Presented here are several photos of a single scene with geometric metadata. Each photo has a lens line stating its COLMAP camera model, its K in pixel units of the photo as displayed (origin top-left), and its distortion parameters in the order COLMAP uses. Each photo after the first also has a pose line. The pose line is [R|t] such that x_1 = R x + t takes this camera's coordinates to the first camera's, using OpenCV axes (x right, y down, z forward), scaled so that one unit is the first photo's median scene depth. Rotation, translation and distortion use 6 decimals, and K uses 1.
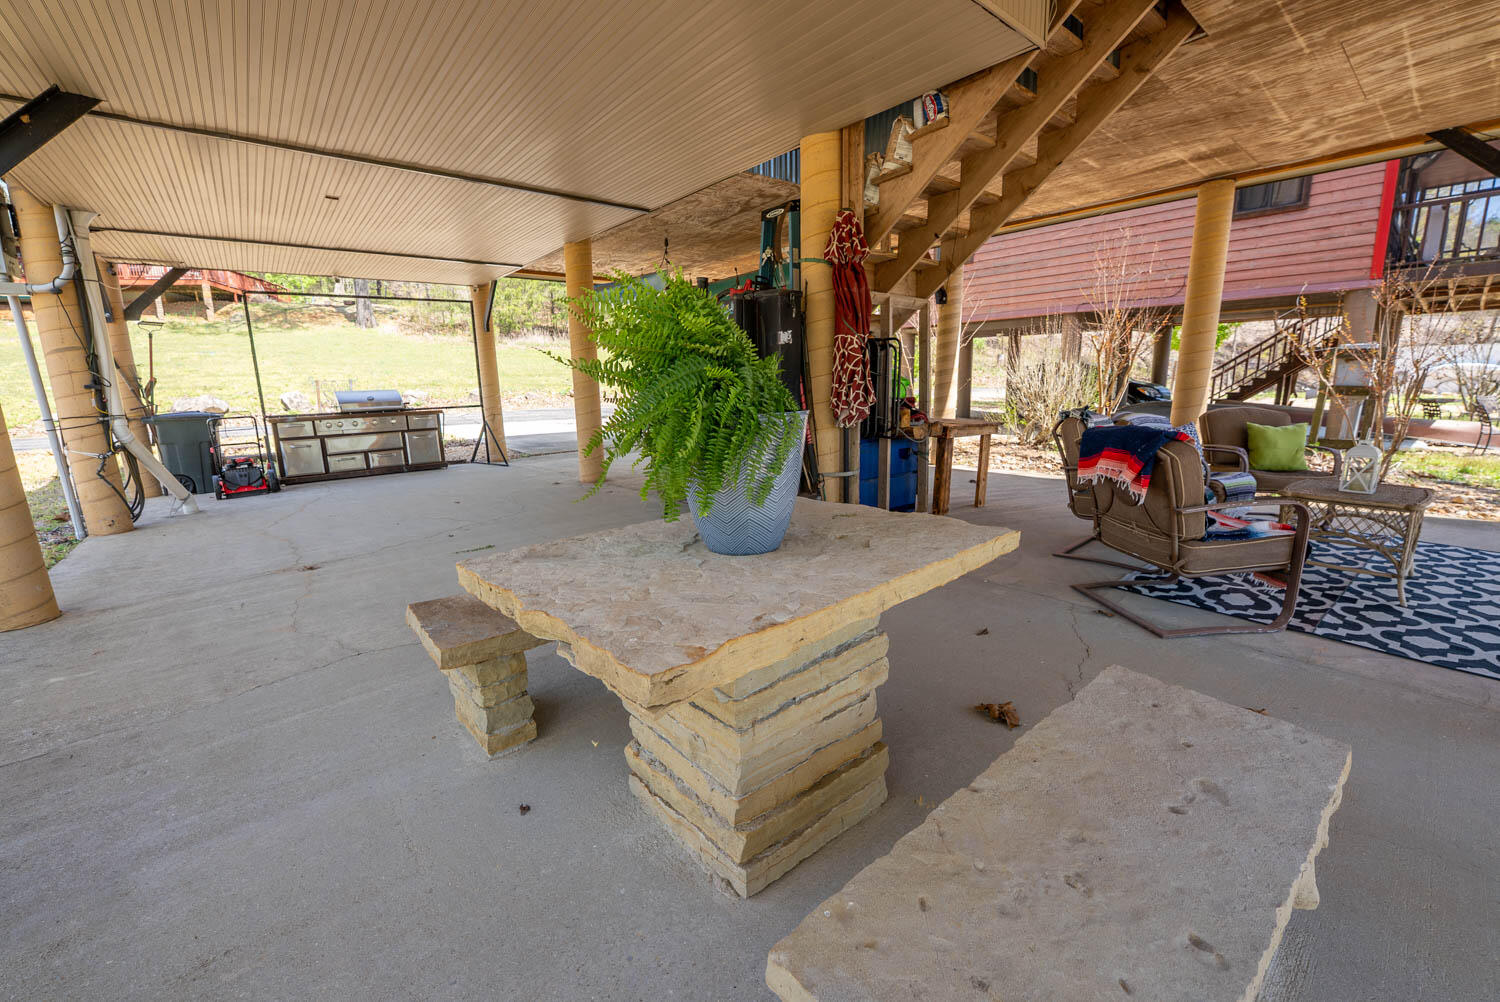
lens RADIAL K [[613.2, 0, 747.0], [0, 613.2, 513.2], [0, 0, 1]] dist [-0.030117, 0.004064]
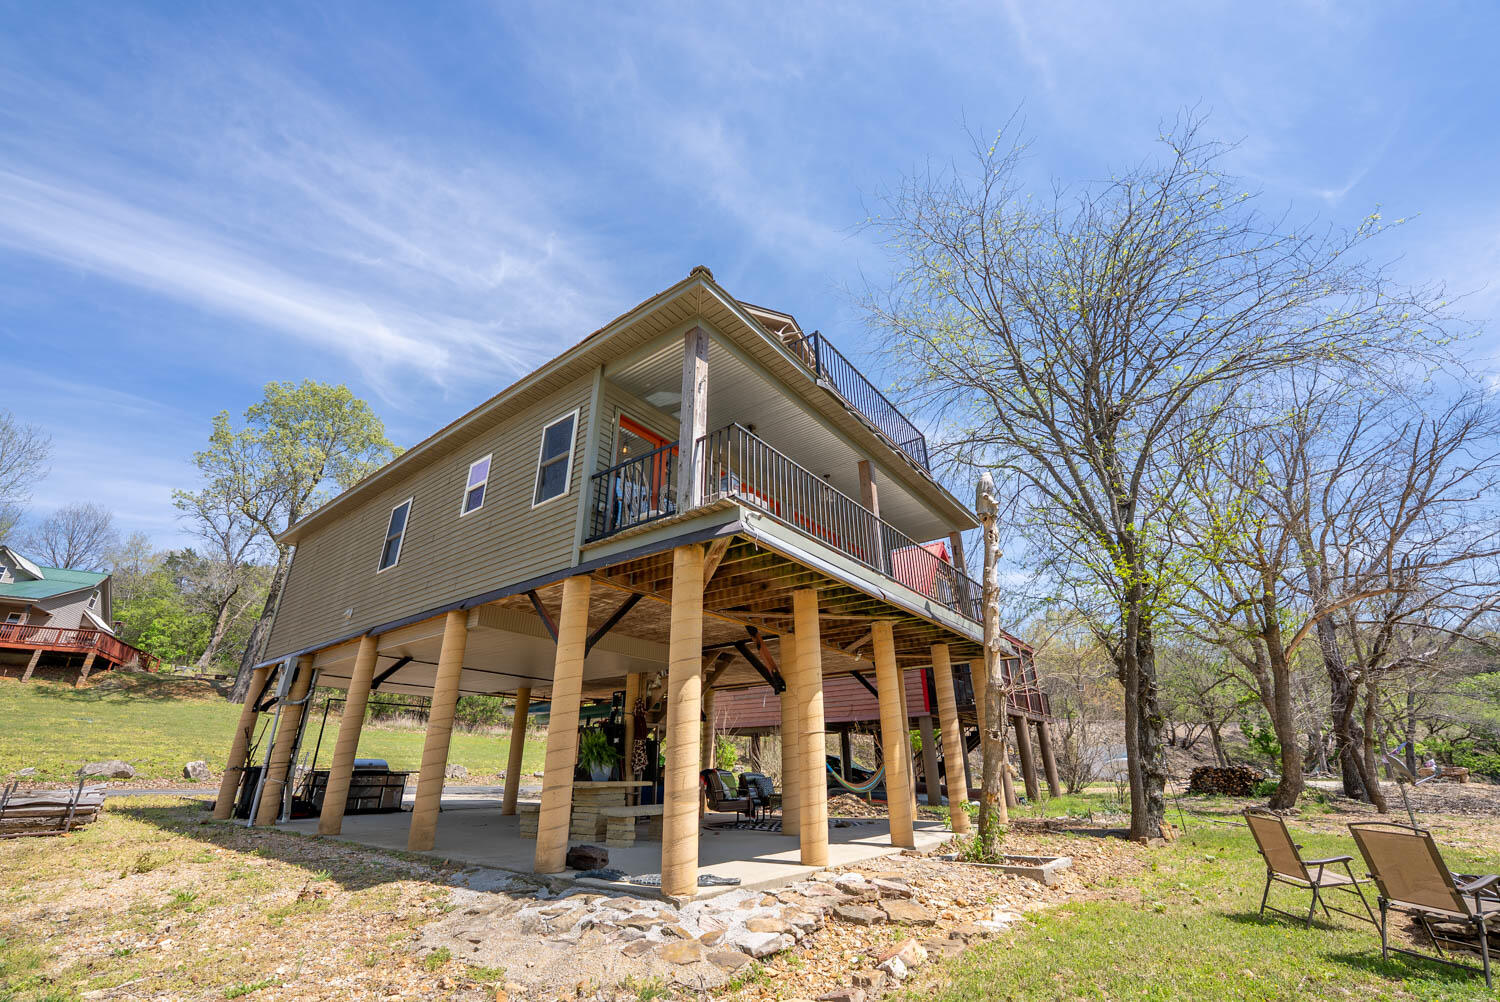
lens RADIAL K [[613.2, 0, 744.8], [0, 613.2, 498.2], [0, 0, 1]] dist [-0.030117, 0.004064]
pose [[0.974969, 0.104254, 0.196384, -0.014632], [0.033309, 0.804801, -0.592609, 0.231743], [-0.219832, 0.584317, 0.781184, -0.915762]]
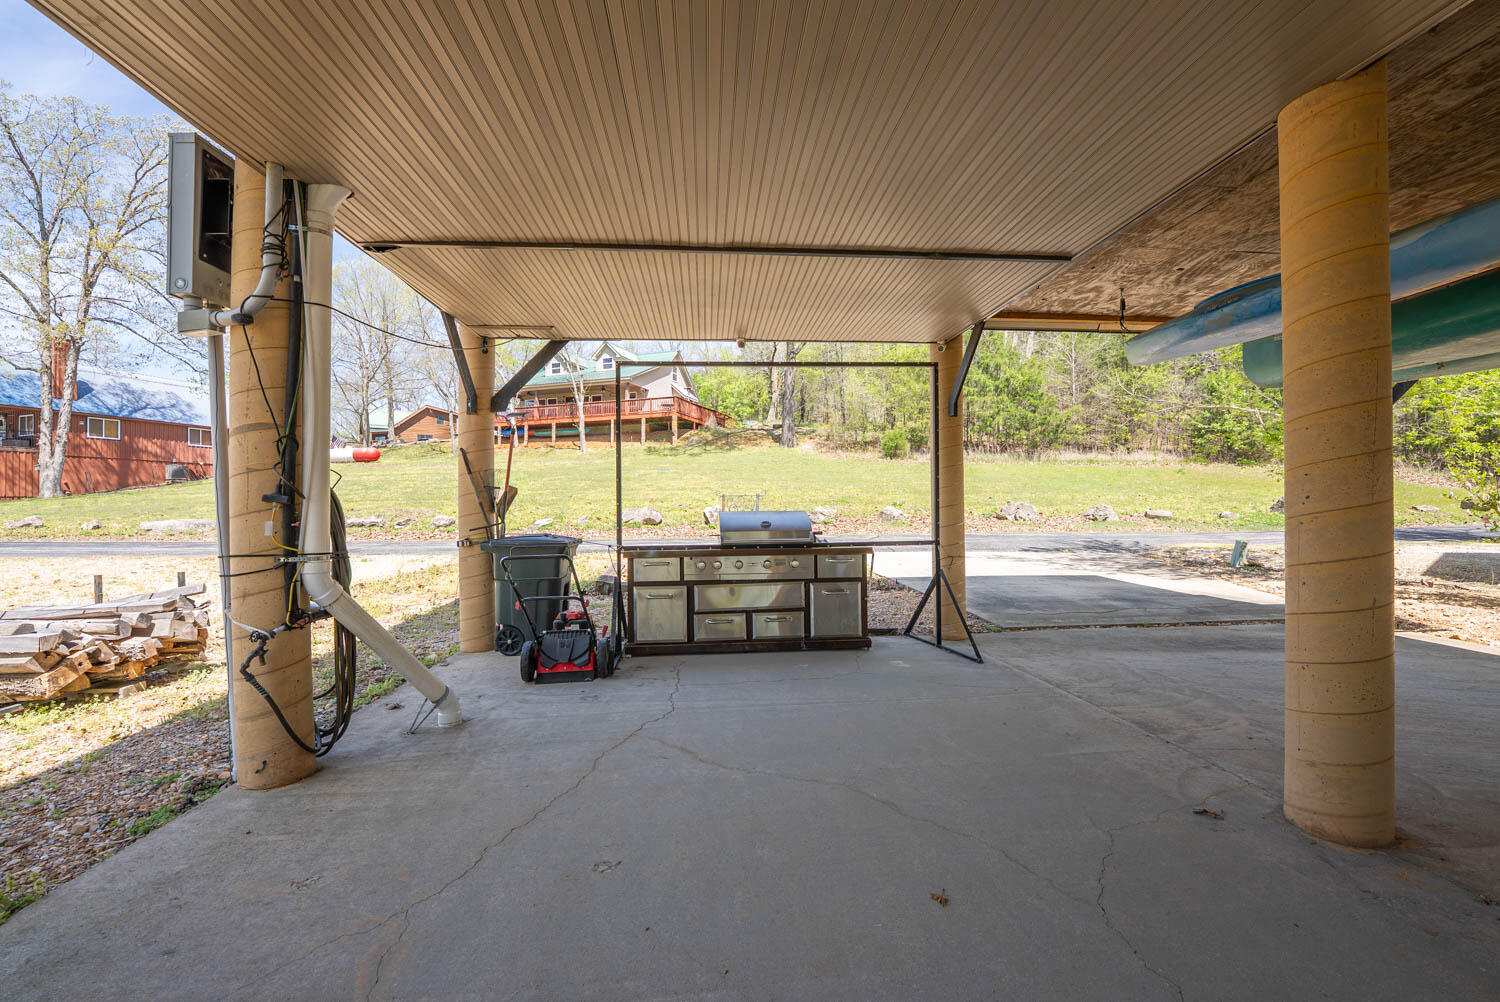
lens RADIAL K [[613.2, 0, 750.2], [0, 613.2, 498.8], [0, 0, 1]] dist [-0.030117, 0.004064]
pose [[0.820394, 0.008761, -0.571731, -0.266364], [-0.129424, 0.976778, -0.170748, -0.100947], [0.556958, 0.214076, 0.802477, 0.463400]]
